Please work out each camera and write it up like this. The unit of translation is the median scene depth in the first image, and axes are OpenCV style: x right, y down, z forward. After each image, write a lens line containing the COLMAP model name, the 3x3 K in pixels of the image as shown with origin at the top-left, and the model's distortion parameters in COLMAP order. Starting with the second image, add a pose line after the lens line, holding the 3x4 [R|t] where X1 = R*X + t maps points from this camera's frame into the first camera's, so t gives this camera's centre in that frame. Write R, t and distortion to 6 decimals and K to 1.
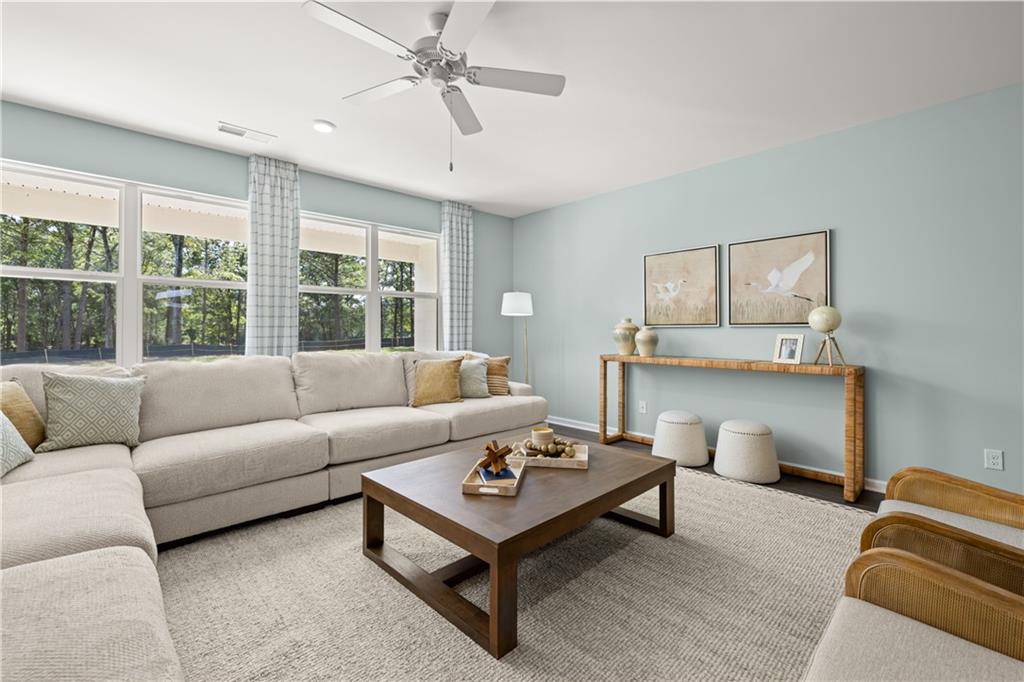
lens RADIAL K [[439.6, 0, 506.8], [0, 439.6, 324.9], [0, 0, 1]] dist [-0.002046, -0.000106]
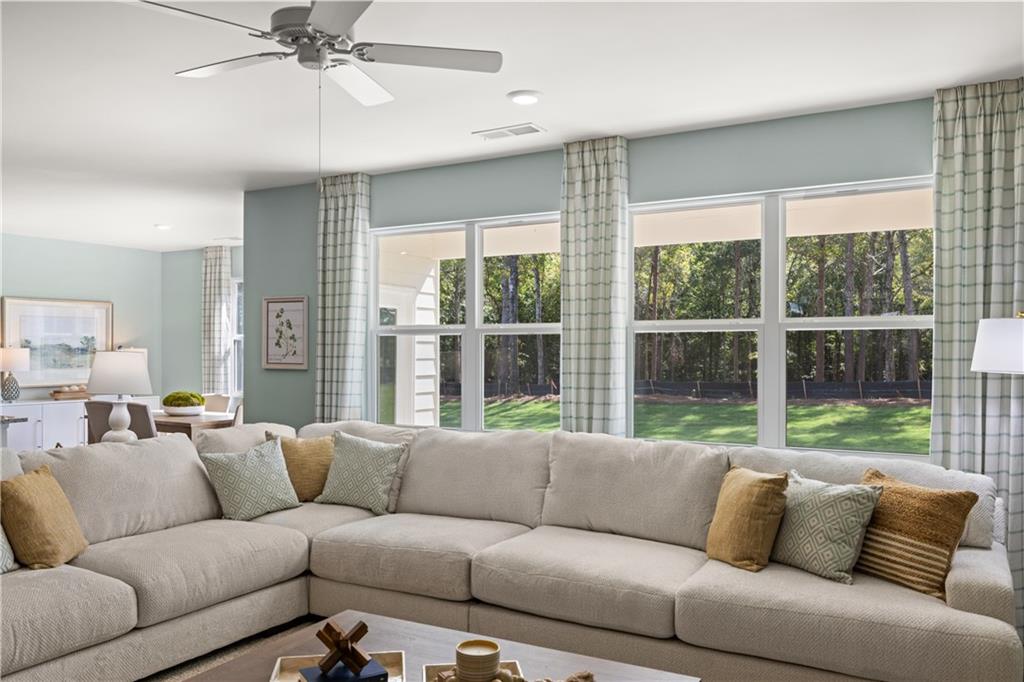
lens RADIAL K [[804.2, 0, 505.8], [0, 804.2, 349.3], [0, 0, 1]] dist [-0.000635, 0.003878]
pose [[0.295588, 0.003944, -0.955307, 0.609318], [0.010640, 0.999916, 0.007421, -0.064619], [0.955256, -0.012358, 0.295521, 0.495546]]
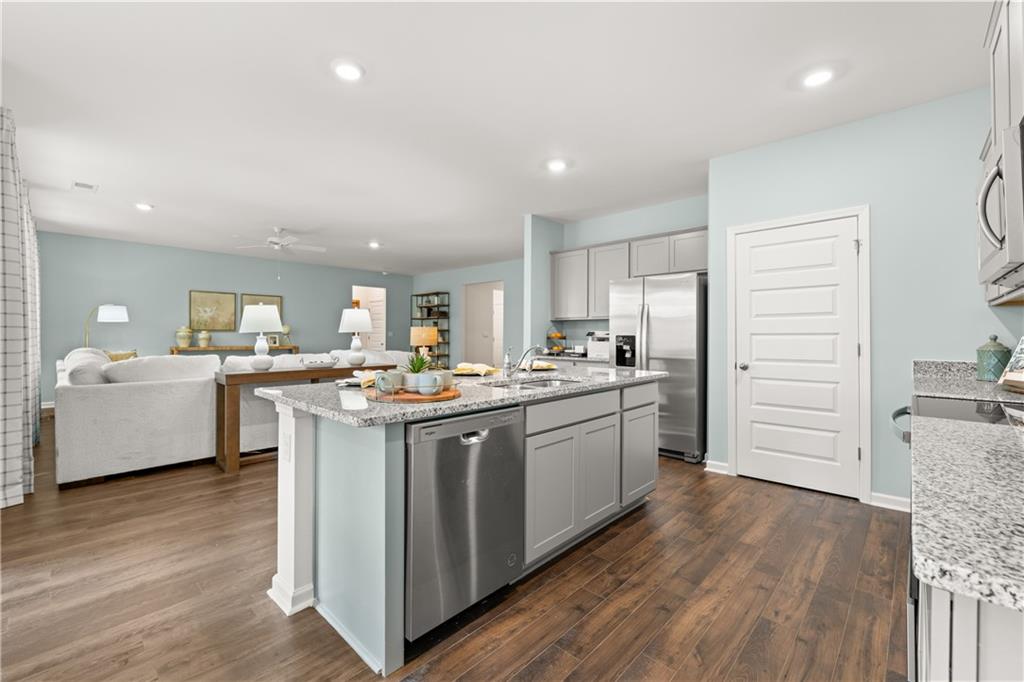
lens RADIAL K [[439.6, 0, 510.0], [0, 439.6, 336.2], [0, 0, 1]] dist [-0.002046, -0.000106]
pose [[-0.056042, -0.004756, 0.998417, -1.684476], [-0.013486, 0.999901, 0.004006, -0.000300], [-0.998337, -0.013240, -0.056100, -0.191785]]
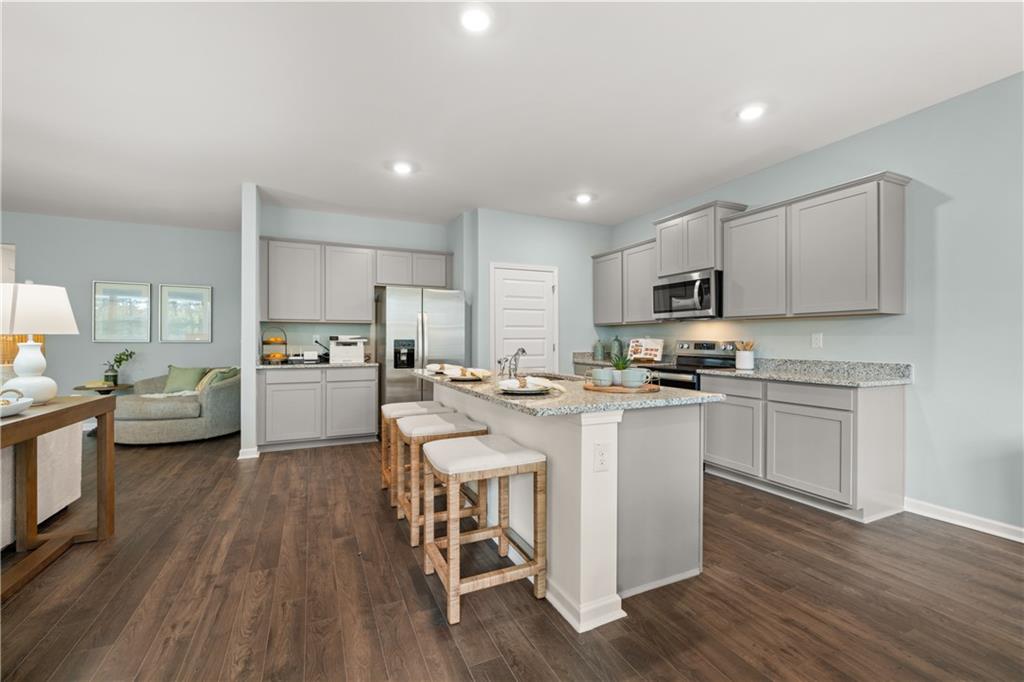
lens RADIAL K [[439.6, 0, 509.1], [0, 439.6, 338.1], [0, 0, 1]] dist [-0.002046, -0.000106]
pose [[-0.949517, 0.000000, 0.313717, -1.253358], [-0.004479, 0.999898, -0.013556, 0.008437], [-0.313685, -0.014277, -0.949420, 0.480884]]
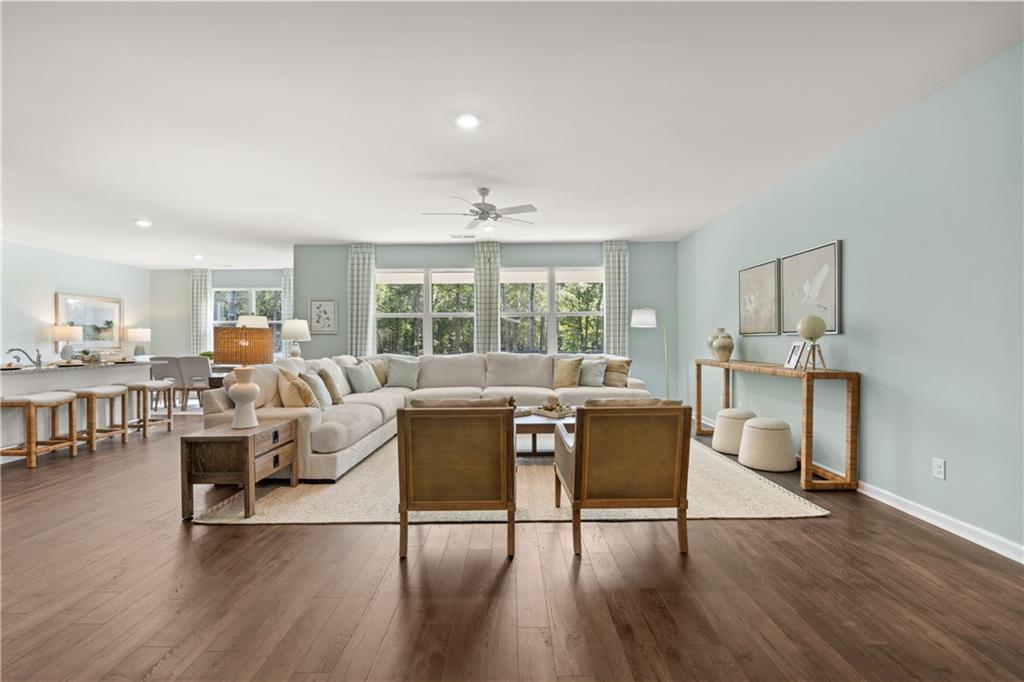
lens RADIAL K [[462.9, 0, 499.8], [0, 462.9, 336.4], [0, 0, 1]] dist [-0.002592, 0.002048]
pose [[0.722113, -0.008609, -0.691721, 0.771758], [0.013225, 0.999912, 0.001361, -0.002621], [0.691649, -0.010130, 0.722163, -0.294575]]
